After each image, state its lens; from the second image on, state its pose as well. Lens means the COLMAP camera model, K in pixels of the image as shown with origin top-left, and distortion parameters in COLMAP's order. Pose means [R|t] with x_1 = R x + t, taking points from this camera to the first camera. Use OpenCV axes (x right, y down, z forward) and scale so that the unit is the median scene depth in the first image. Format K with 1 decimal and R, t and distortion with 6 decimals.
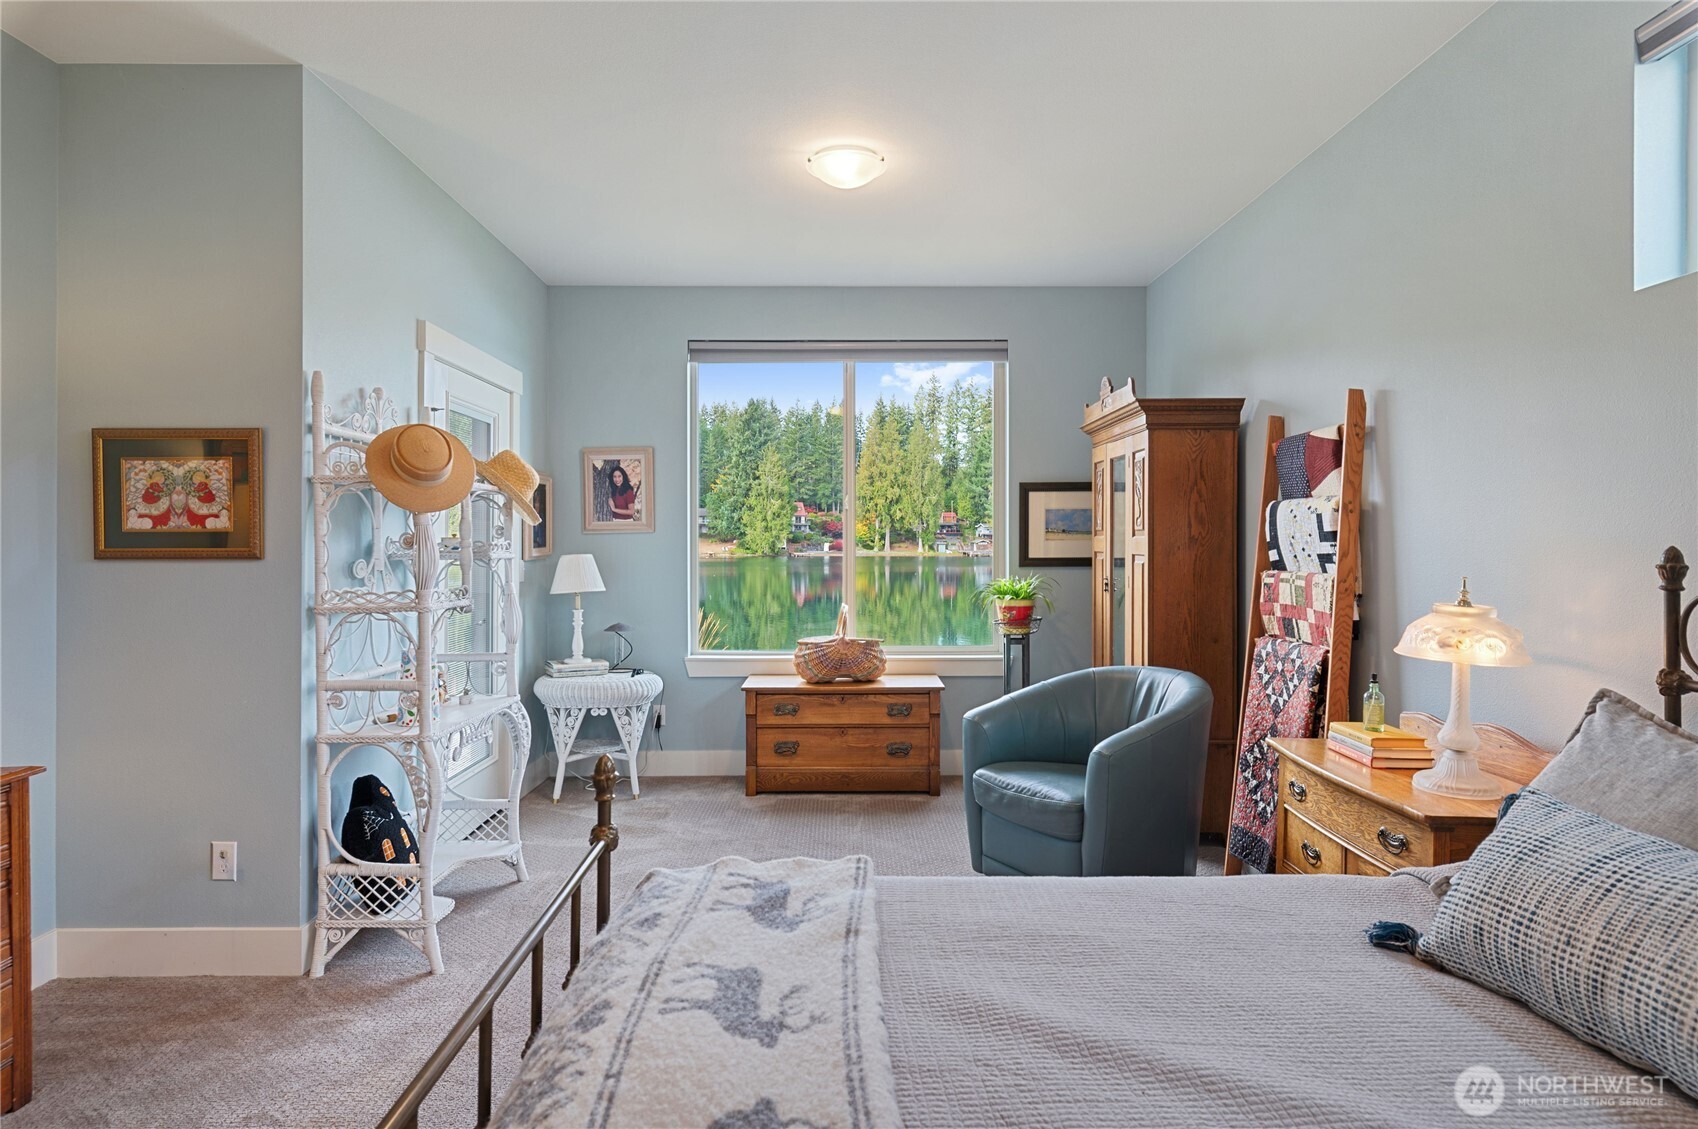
lens RADIAL K [[922.9, 0, 853.1], [0, 922.9, 548.4], [0, 0, 1]] dist [0.004532, -0.000494]
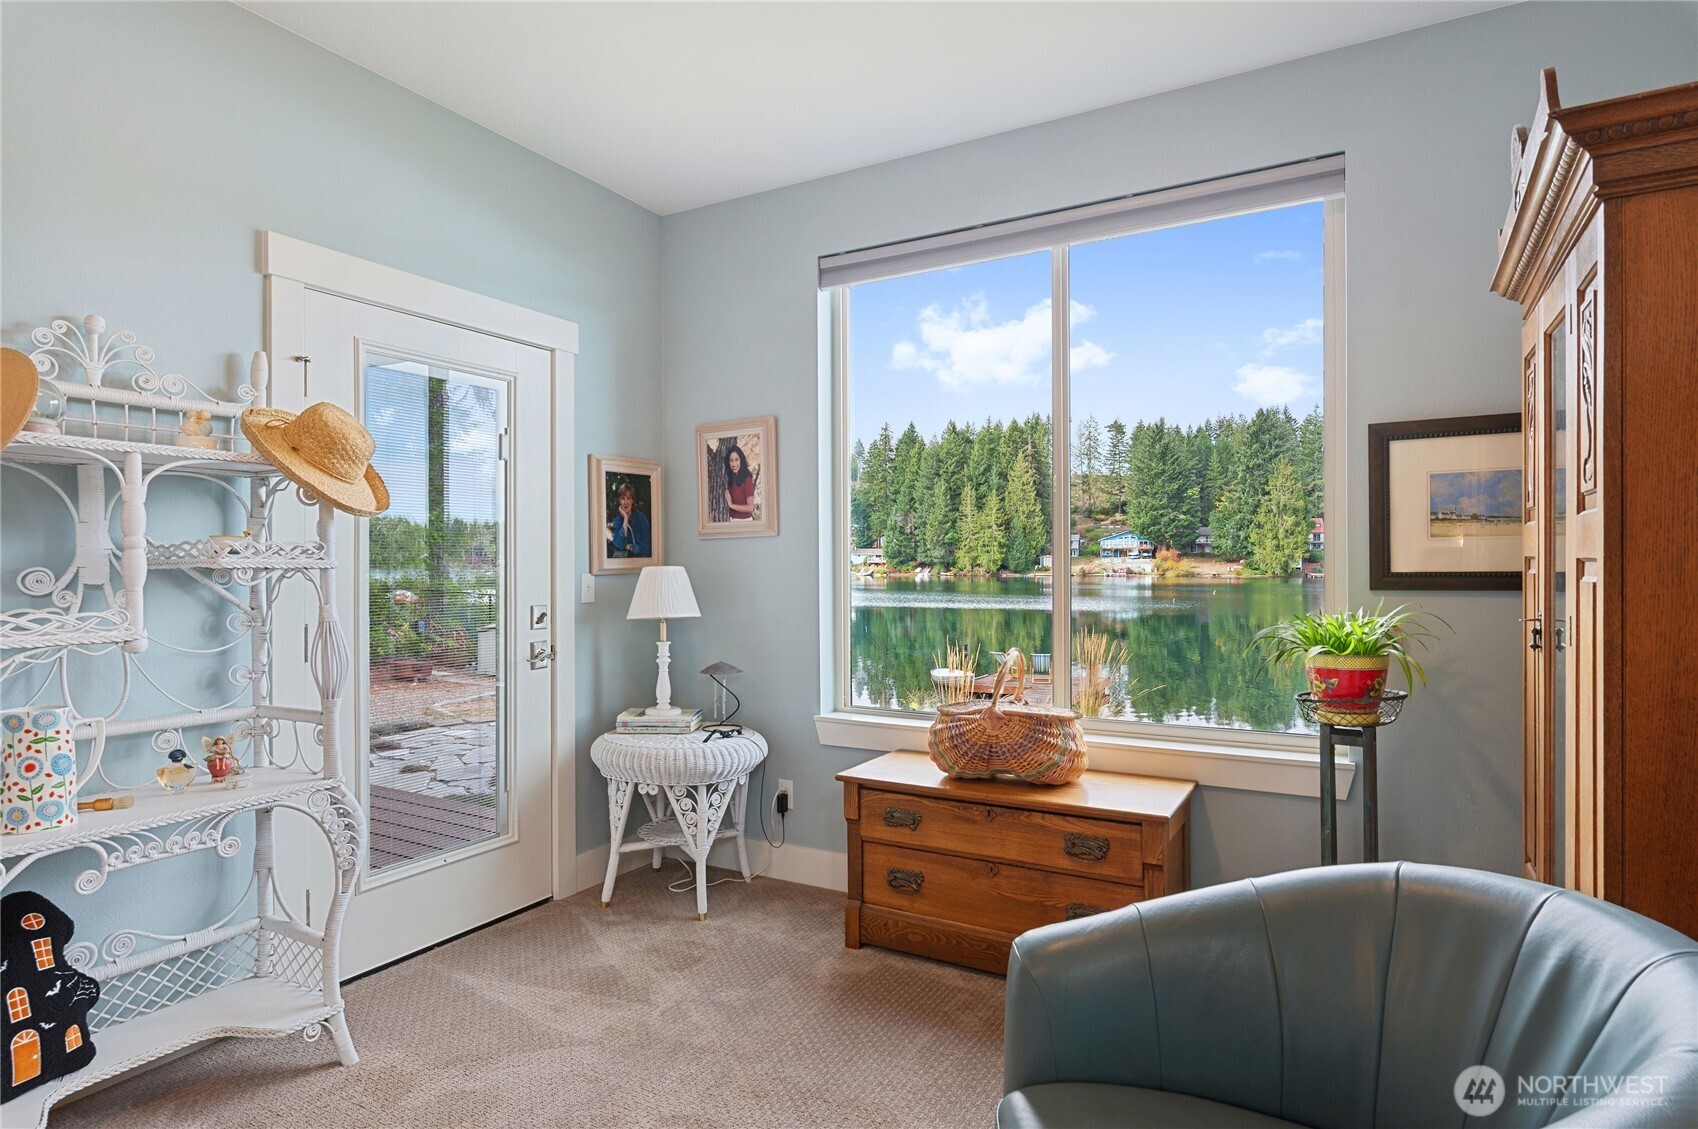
lens RADIAL K [[922.9, 0, 843.0], [0, 922.9, 566.6], [0, 0, 1]] dist [0.004532, -0.000494]
pose [[0.868243, -0.002209, -0.496135, 0.193638], [0.001798, 0.999998, -0.001304, 0.007853], [0.496137, 0.000240, 0.868244, 0.438812]]
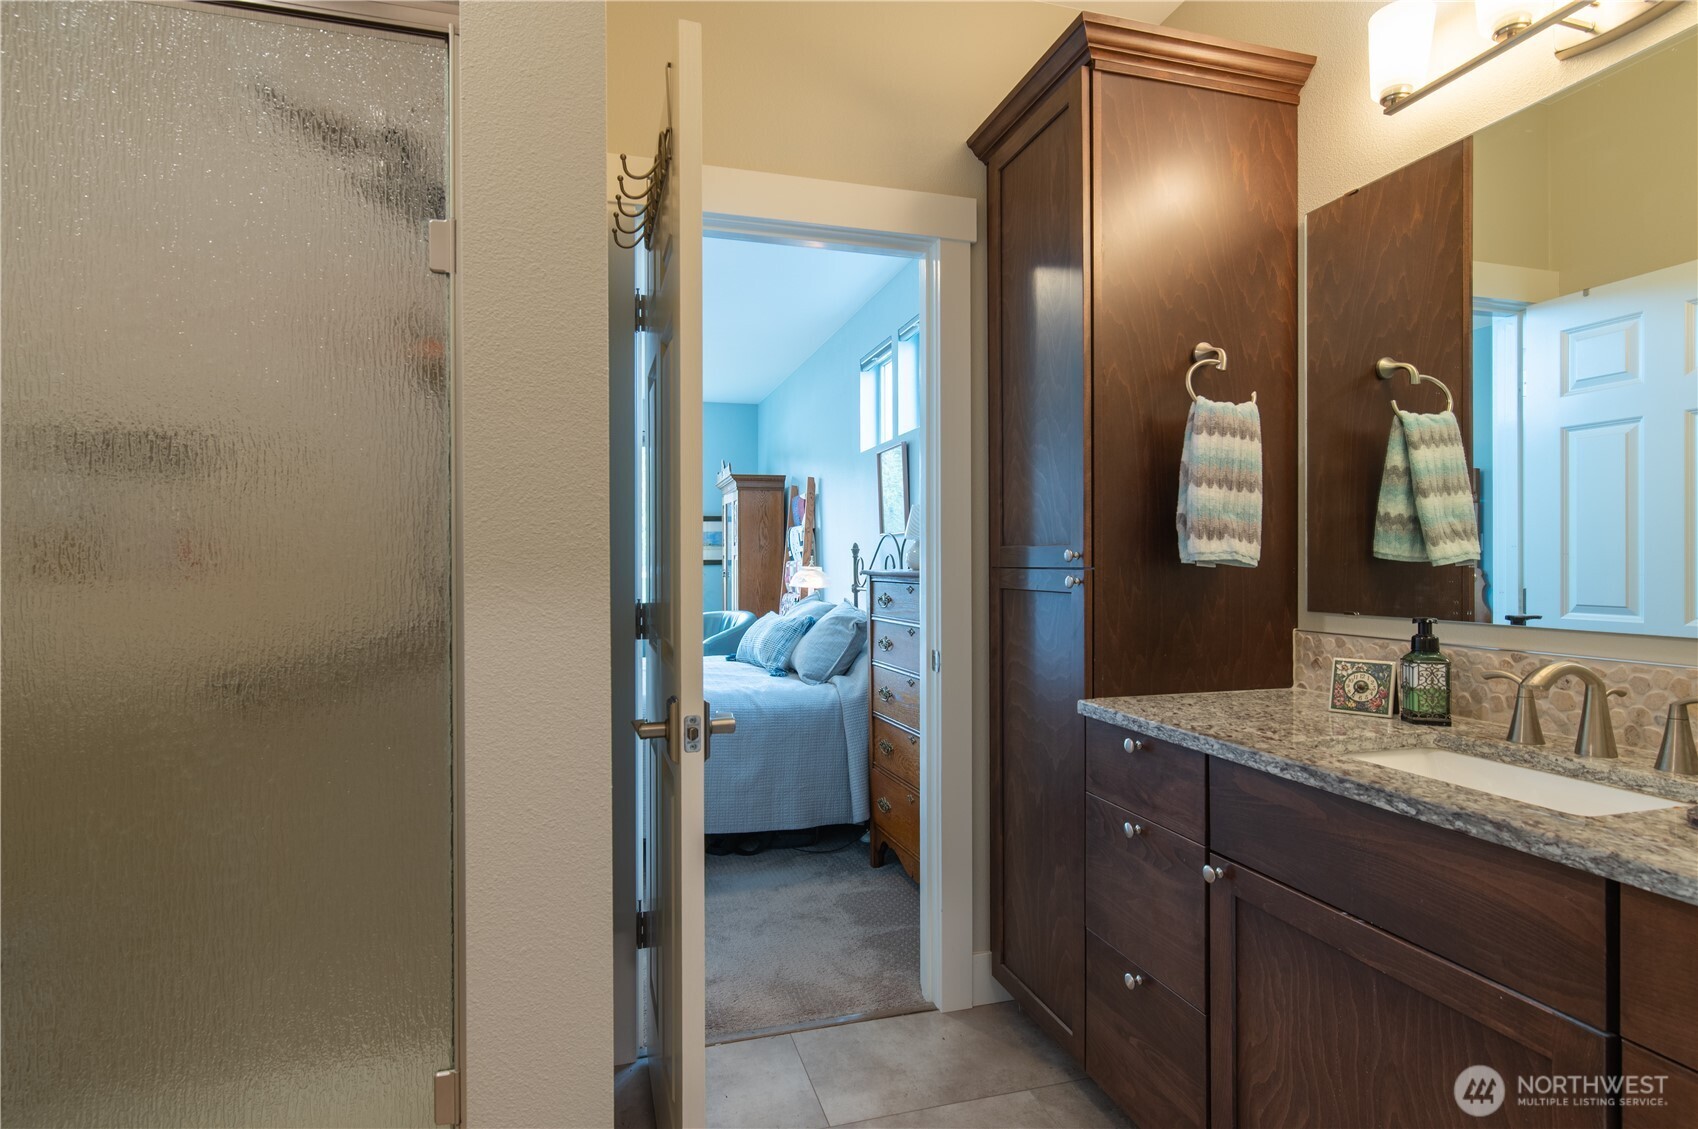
lens RADIAL K [[810.5, 0, 840.7], [0, 810.5, 565.0], [0, 0, 1]] dist [-0.002003, -0.000045]
pose [[0.959527, -0.003190, 0.281597, 0.038195], [0.005067, 0.999970, -0.005938, 0.032092], [-0.281569, 0.007125, 0.959514, -0.555880]]
